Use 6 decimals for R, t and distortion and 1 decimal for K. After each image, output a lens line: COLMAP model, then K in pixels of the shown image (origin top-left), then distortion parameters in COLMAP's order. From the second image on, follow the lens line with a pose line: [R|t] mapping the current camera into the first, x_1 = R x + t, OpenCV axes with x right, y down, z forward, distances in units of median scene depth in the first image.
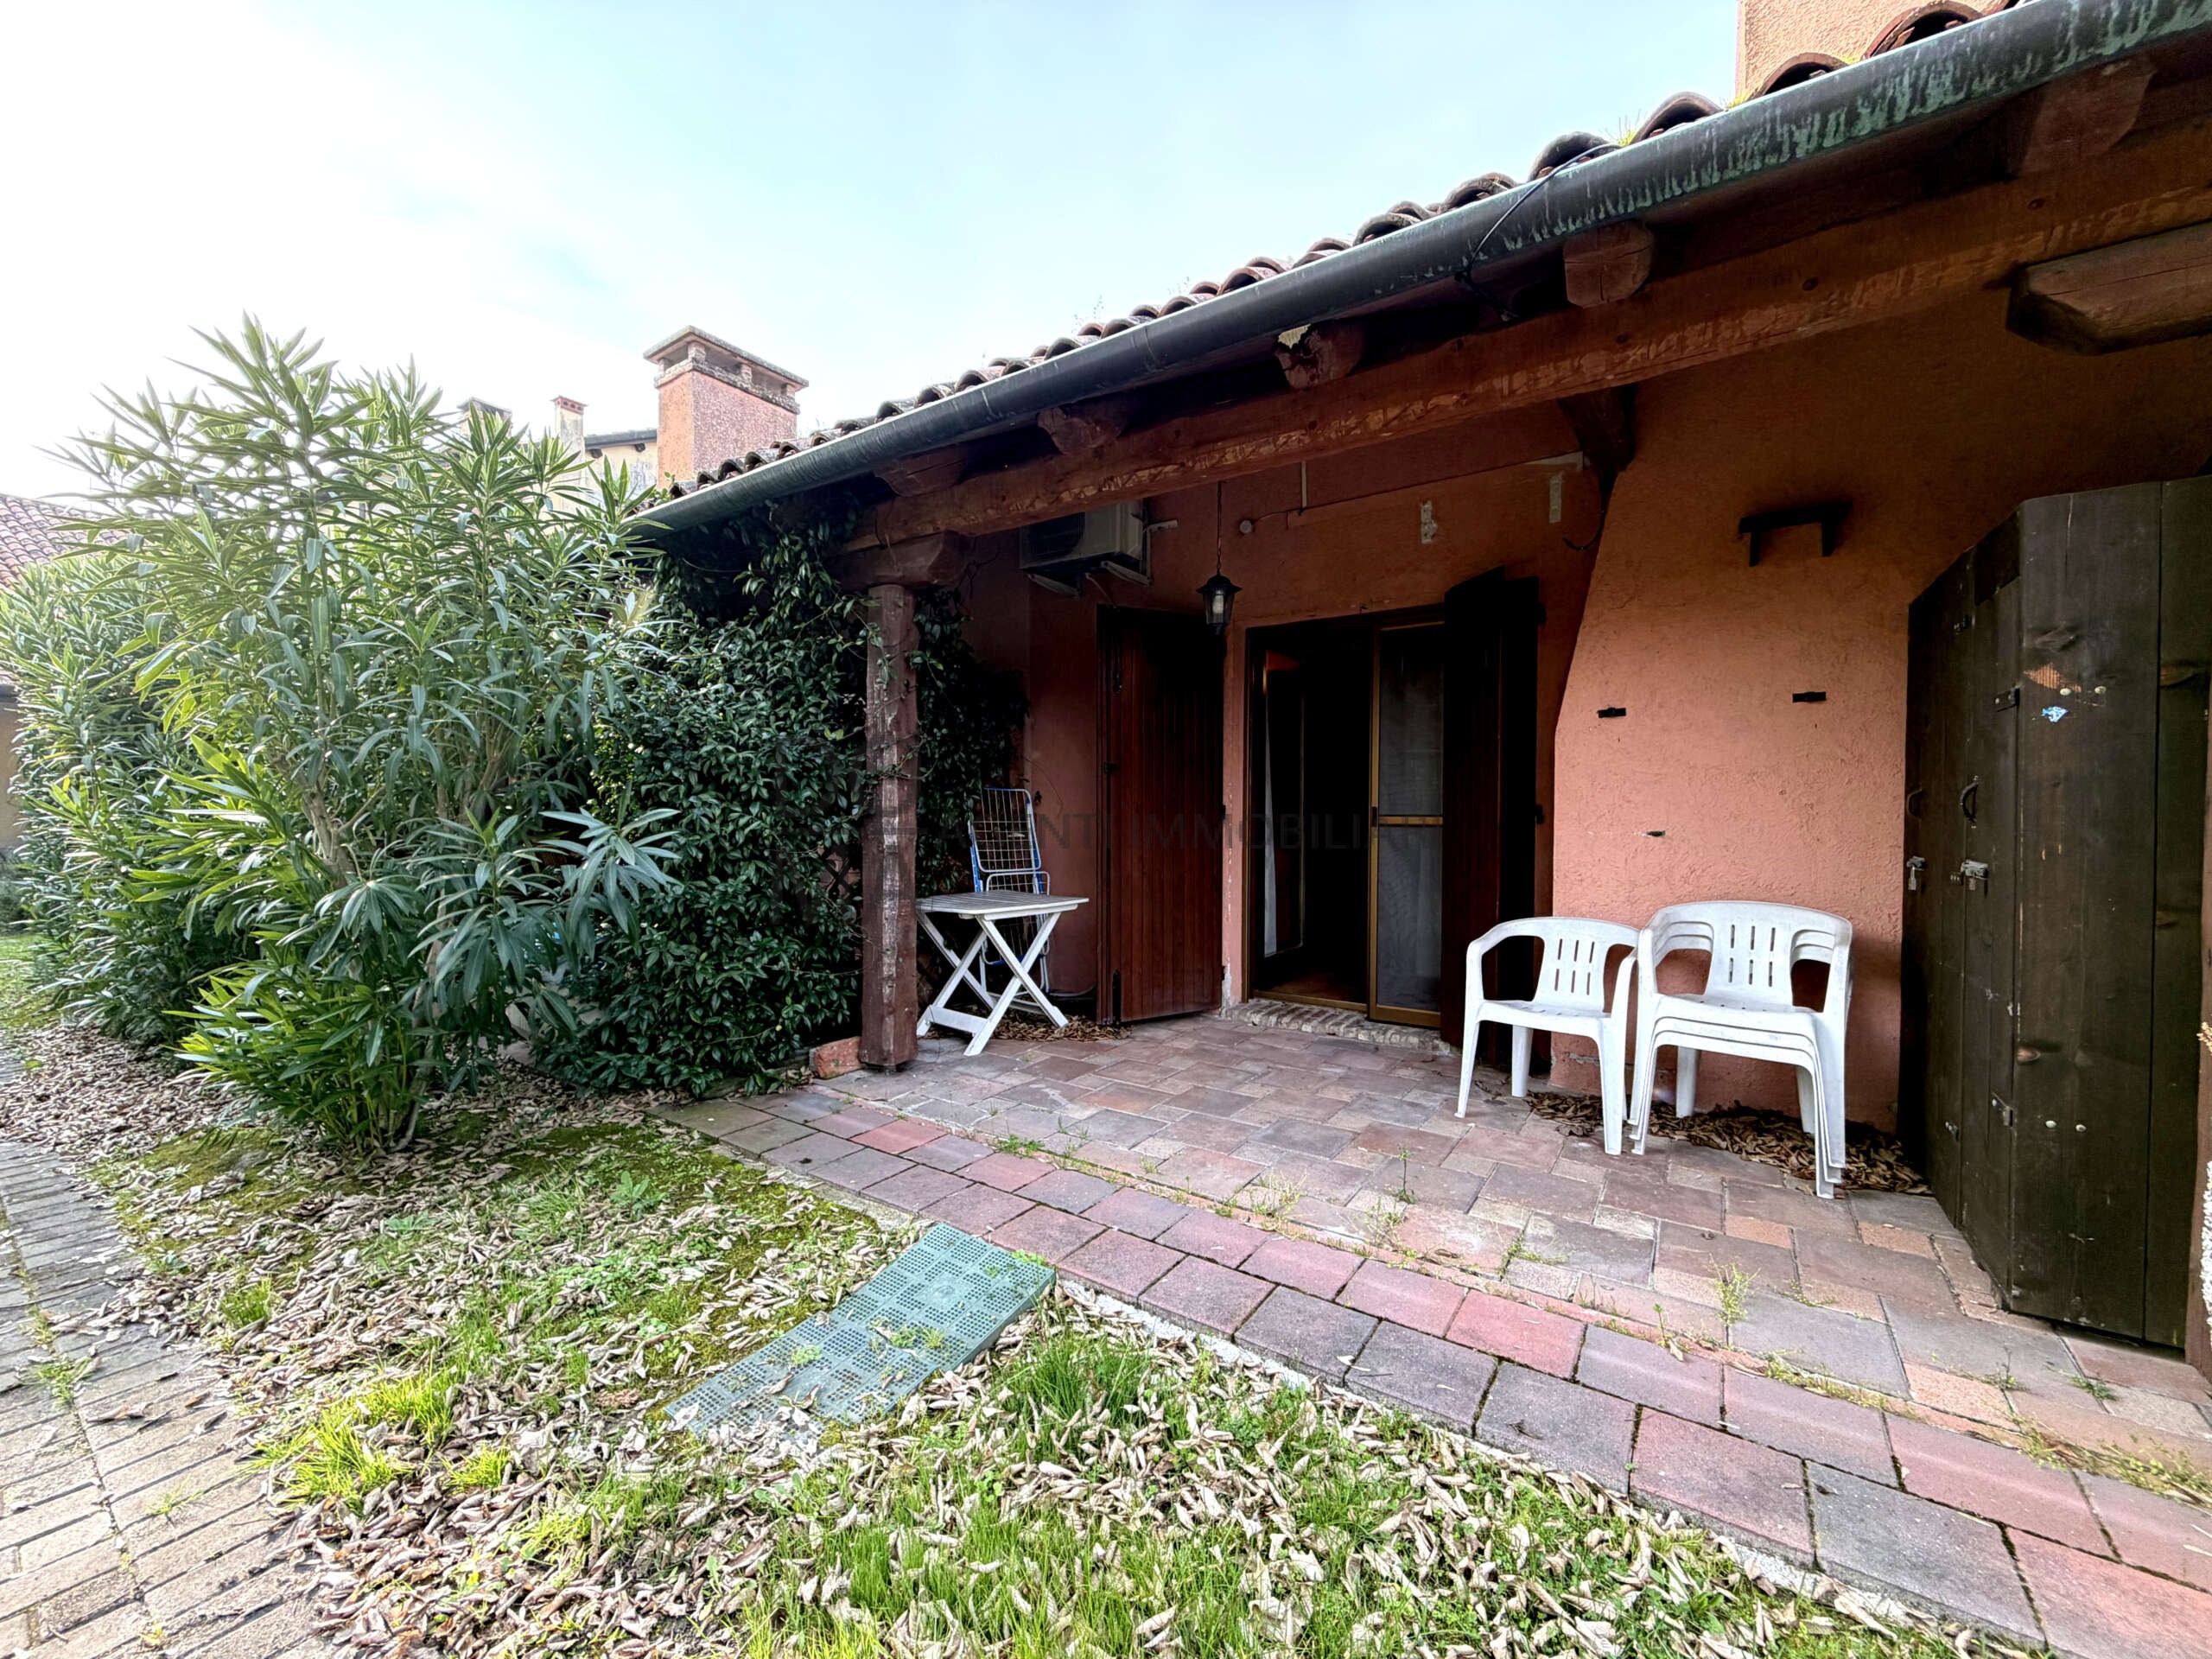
lens RADIAL K [[879.2, 0, 1098.0], [0, 879.2, 830.0], [0, 0, 1]] dist [-0.000325, -0.000138]
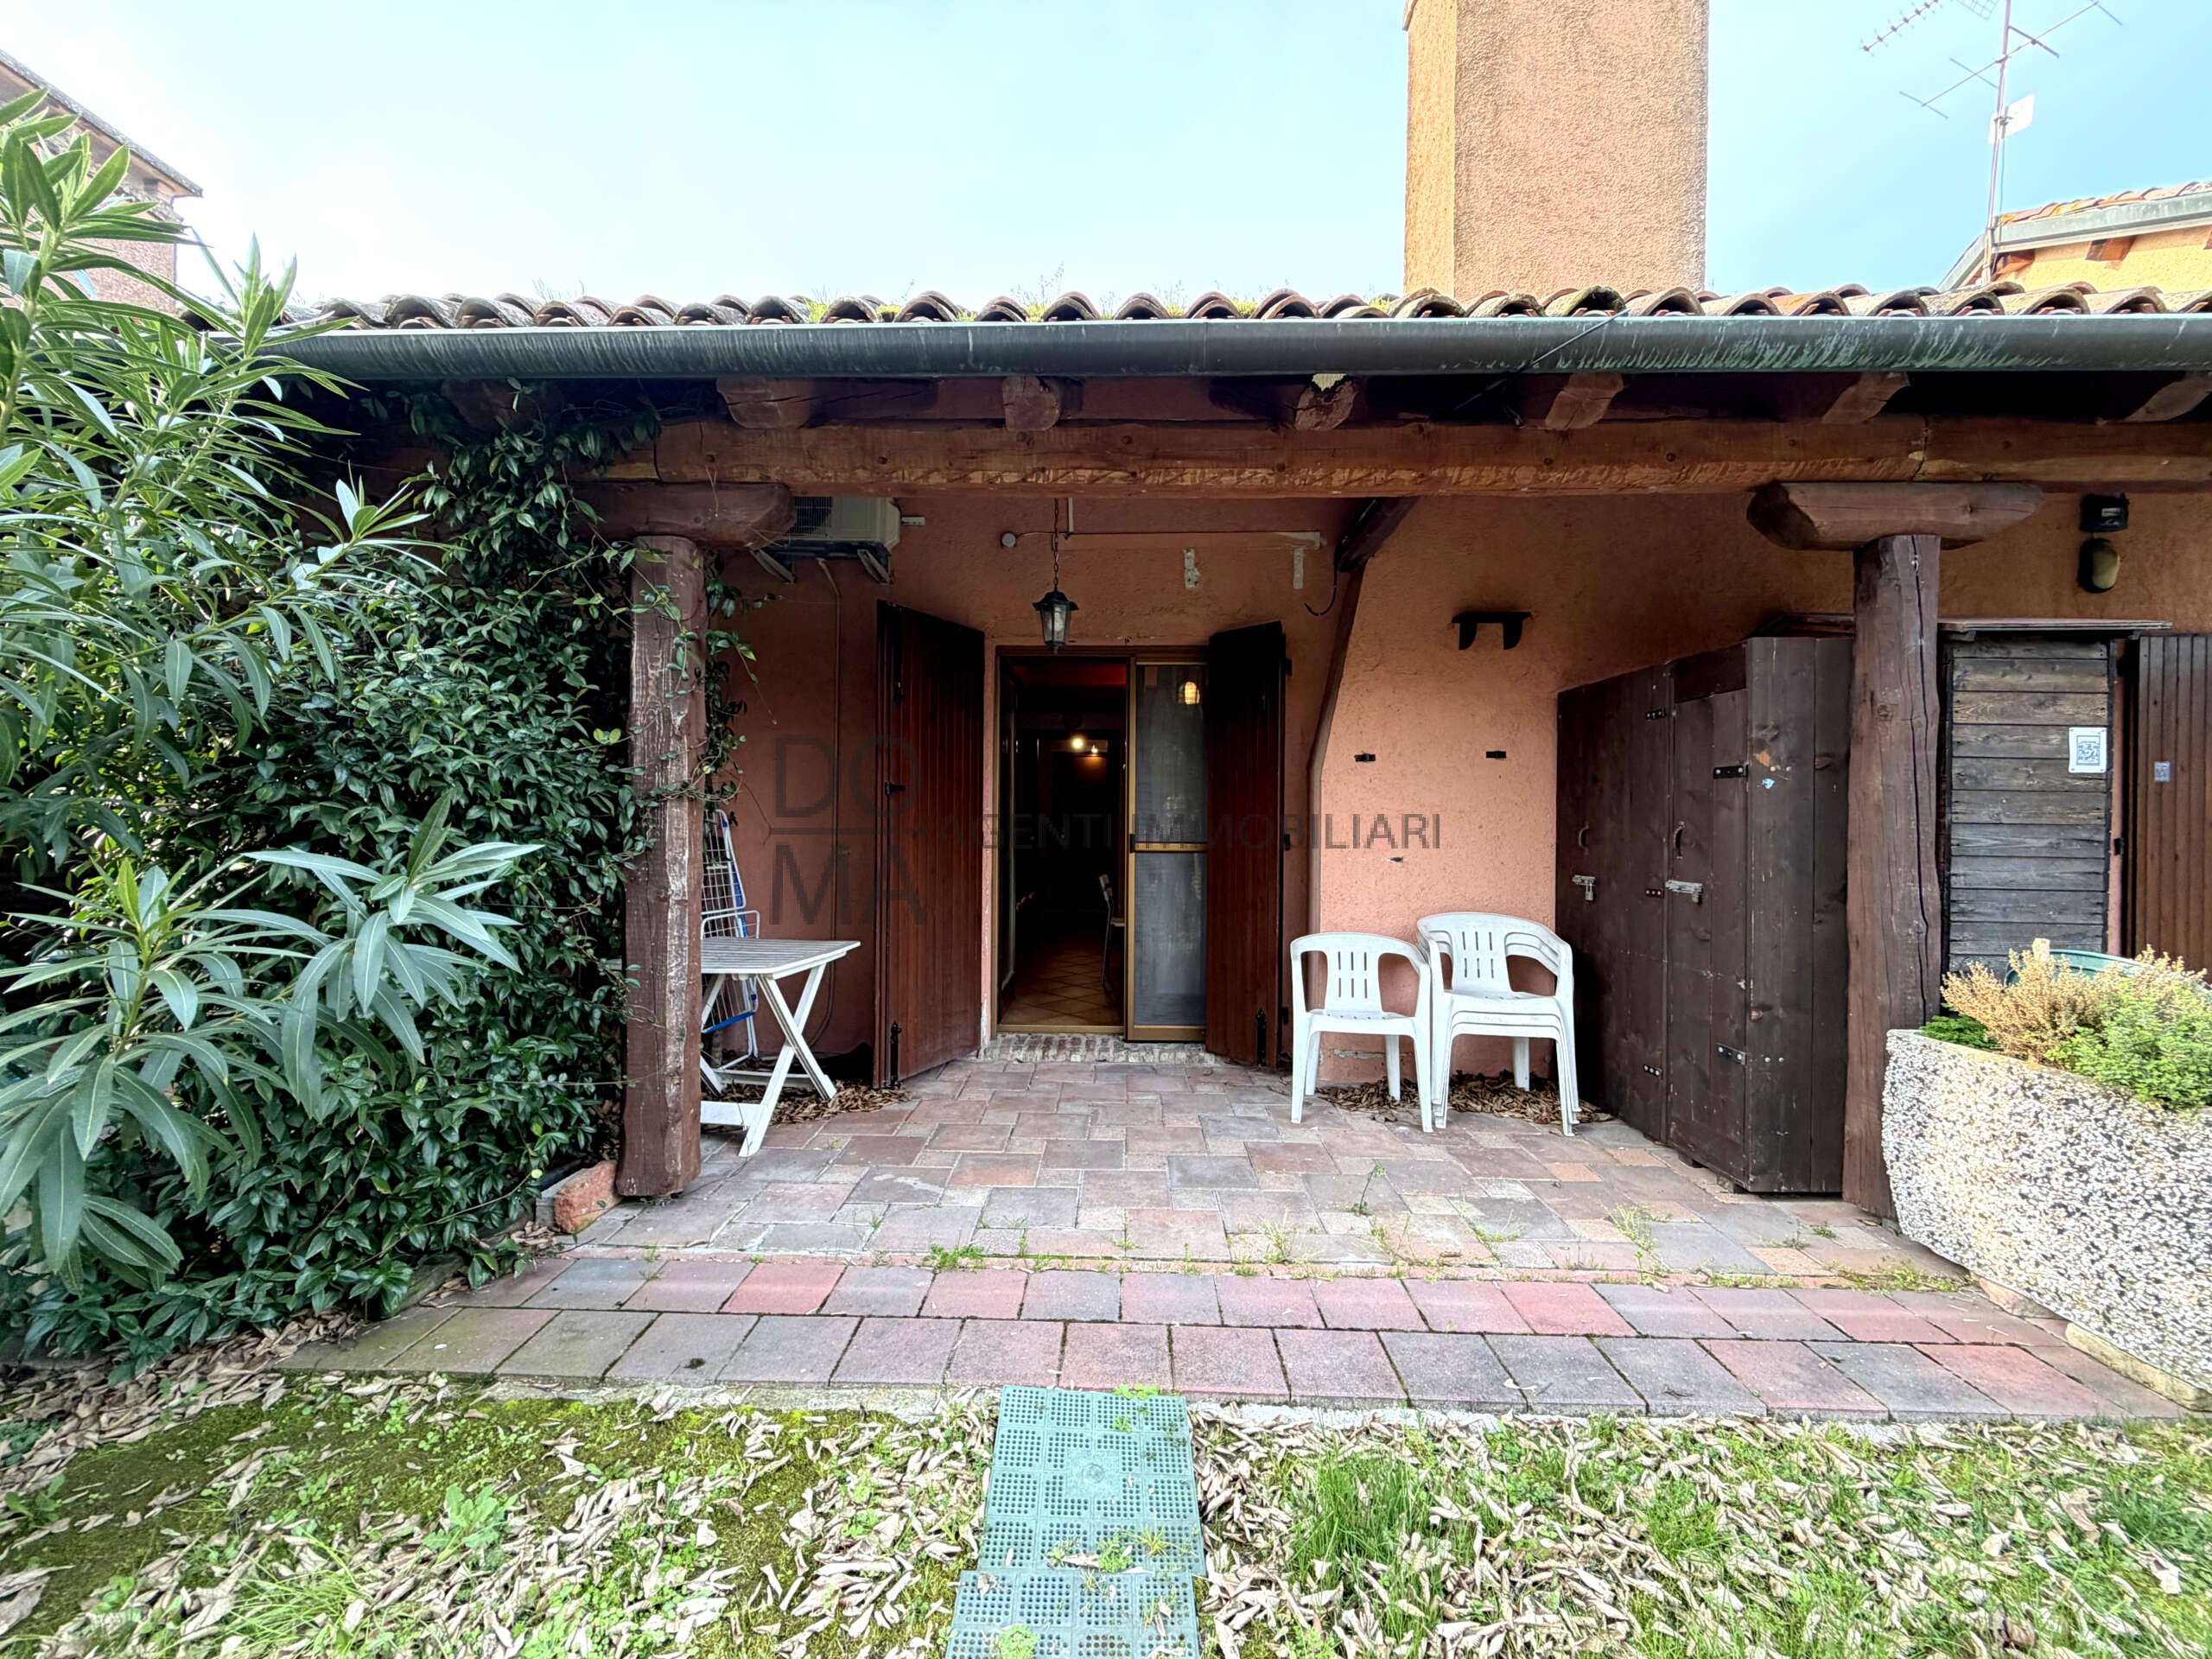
lens RADIAL K [[879.2, 0, 1098.0], [0, 879.2, 830.0], [0, 0, 1]] dist [-0.000325, -0.000138]
pose [[0.835338, 0.001576, 0.549734, -0.413808], [0.006831, 0.999889, -0.013247, -0.025103], [-0.549694, 0.014821, 0.835234, 0.231596]]
